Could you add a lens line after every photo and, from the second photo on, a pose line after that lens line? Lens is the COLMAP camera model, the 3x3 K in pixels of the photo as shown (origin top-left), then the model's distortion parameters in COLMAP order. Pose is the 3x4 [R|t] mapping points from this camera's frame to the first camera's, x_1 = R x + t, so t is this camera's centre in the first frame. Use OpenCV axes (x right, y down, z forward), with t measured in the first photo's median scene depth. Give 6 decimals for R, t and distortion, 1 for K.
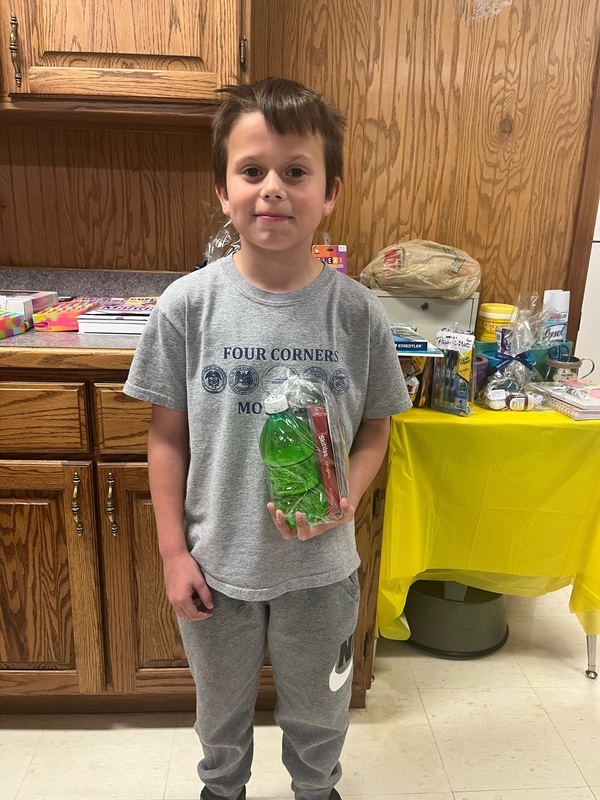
lens RADIAL K [[612.2, 0, 297.8], [0, 612.2, 407.3], [0, 0, 1]] dist [0.060379, -0.094321]
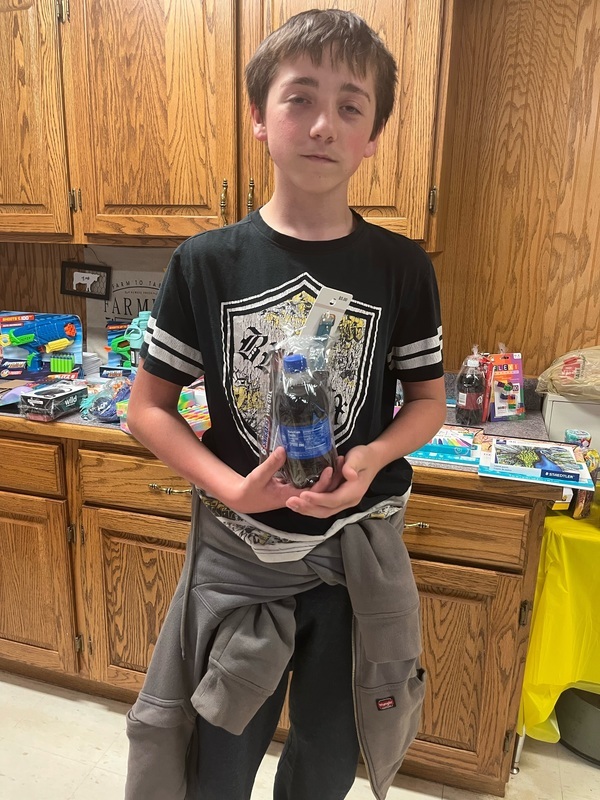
lens RADIAL K [[612.2, 0, 298.6], [0, 612.2, 401.2], [0, 0, 1]] dist [0.060379, -0.094321]
pose [[0.939575, 0.074943, -0.334040, 0.075863], [-0.087599, 0.995891, -0.022964, -0.124153], [0.330947, 0.050838, 0.942279, -0.128460]]
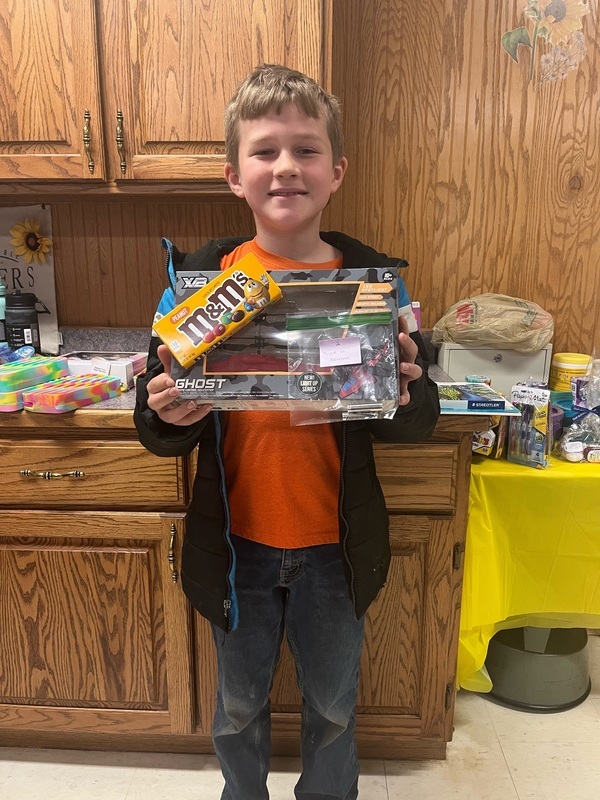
lens RADIAL K [[612.2, 0, 302.8], [0, 612.2, 403.6], [0, 0, 1]] dist [0.060379, -0.094321]
pose [[0.995830, -0.007240, -0.090938, -0.025906], [0.002356, 0.998554, -0.053697, -0.035960], [0.091195, 0.053259, 0.994408, -0.048773]]
